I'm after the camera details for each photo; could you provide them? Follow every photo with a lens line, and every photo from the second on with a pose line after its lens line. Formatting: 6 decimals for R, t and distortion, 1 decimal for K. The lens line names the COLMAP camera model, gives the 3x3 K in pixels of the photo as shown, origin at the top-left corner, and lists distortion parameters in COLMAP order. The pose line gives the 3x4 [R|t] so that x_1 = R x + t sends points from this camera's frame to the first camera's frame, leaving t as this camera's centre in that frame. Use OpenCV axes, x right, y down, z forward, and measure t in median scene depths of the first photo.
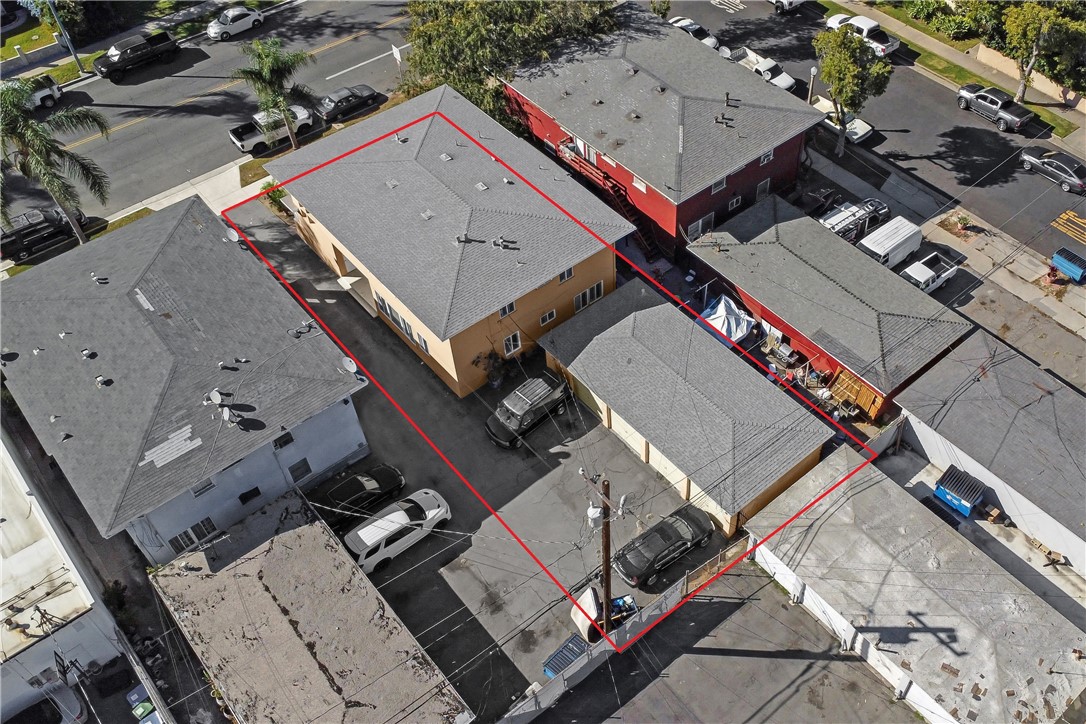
lens RADIAL K [[966.0, 0, 618.3], [0, 966.0, 361.4], [0, 0, 1]] dist [0.000120, -0.004001]
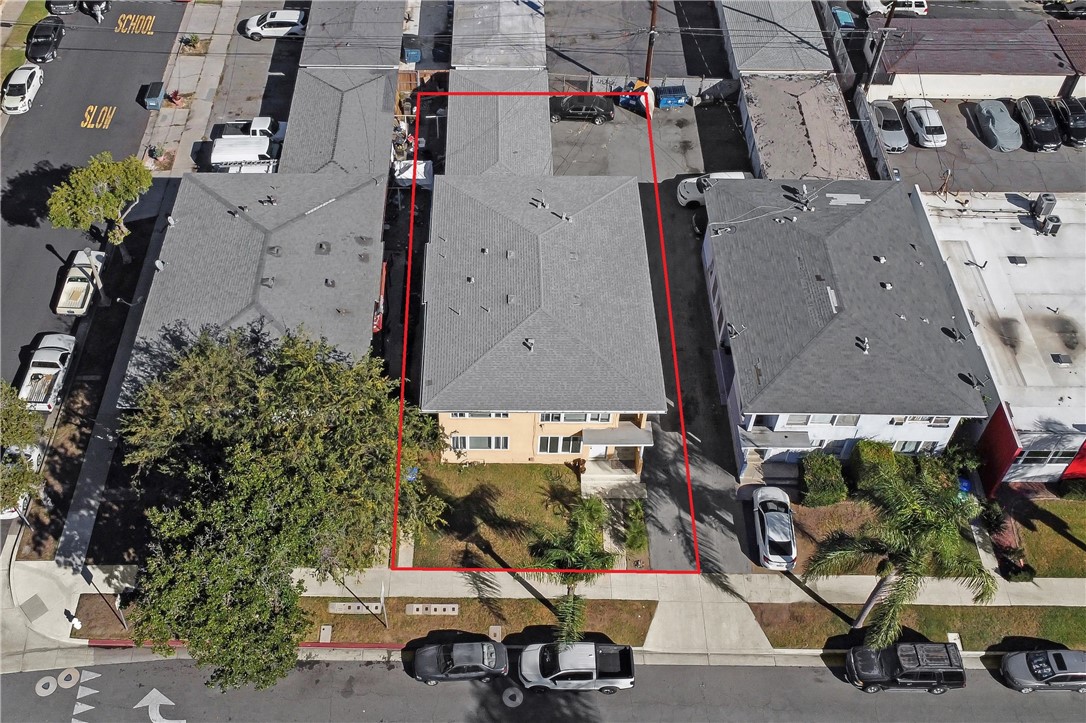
lens RADIAL K [[1118.1, 0, 497.1], [0, 1118.1, 360.5], [0, 0, 1]] dist [-0.005223, 0.018729]
pose [[-0.756674, -0.501804, 0.419091, -0.783370], [0.490216, -0.011328, 0.871527, -1.402690], [-0.432588, 0.864907, 0.254564, 0.905257]]
